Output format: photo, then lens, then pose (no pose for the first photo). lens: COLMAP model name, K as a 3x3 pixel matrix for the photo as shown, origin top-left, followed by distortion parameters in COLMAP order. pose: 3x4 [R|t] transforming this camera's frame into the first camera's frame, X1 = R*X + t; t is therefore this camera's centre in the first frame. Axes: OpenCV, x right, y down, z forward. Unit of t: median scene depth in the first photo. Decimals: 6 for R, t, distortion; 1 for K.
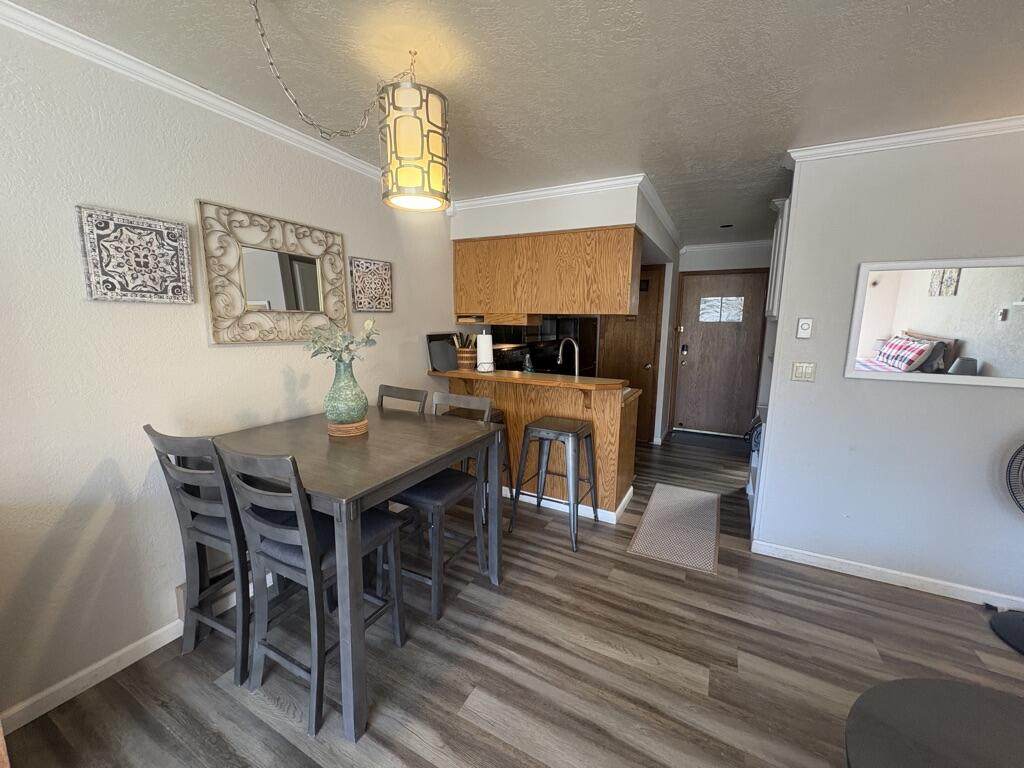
lens RADIAL K [[405.7, 0, 512.0], [0, 405.7, 384.0], [0, 0, 1]] dist [-0.000873, -0.000131]
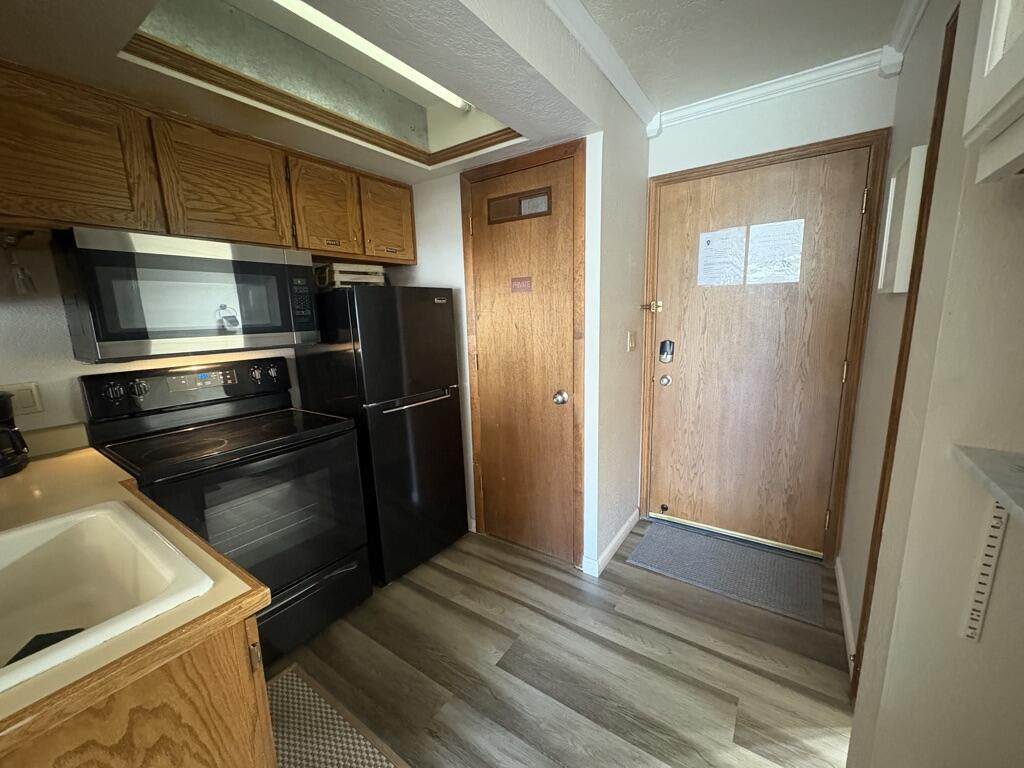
lens RADIAL K [[405.7, 0, 512.0], [0, 405.7, 384.0], [0, 0, 1]] dist [-0.000873, -0.000131]
pose [[0.992547, -0.018985, -0.120371, 0.329246], [0.021217, 0.999625, 0.017290, -0.063682], [0.119998, -0.019716, 0.992578, 0.561312]]
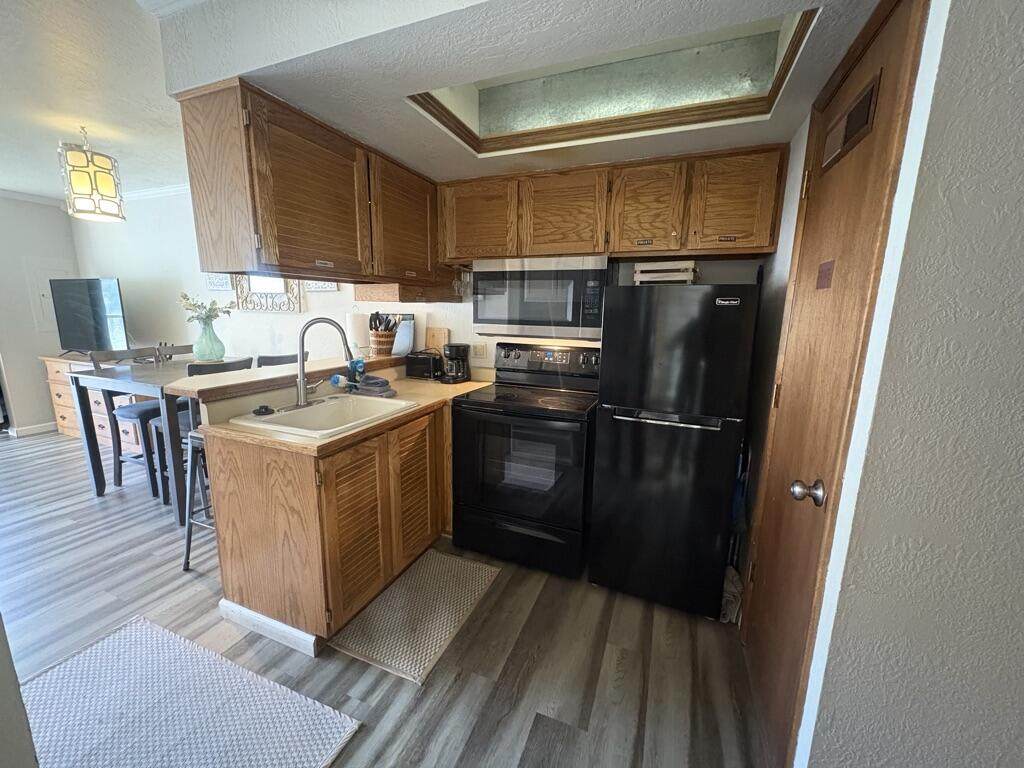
lens RADIAL K [[405.7, 0, 512.0], [0, 405.7, 384.0], [0, 0, 1]] dist [-0.000873, -0.000131]
pose [[0.100228, 0.170428, -0.980259, 0.487835], [-0.172570, 0.973266, 0.151567, -0.097029], [0.979885, 0.153972, 0.126959, 0.754054]]
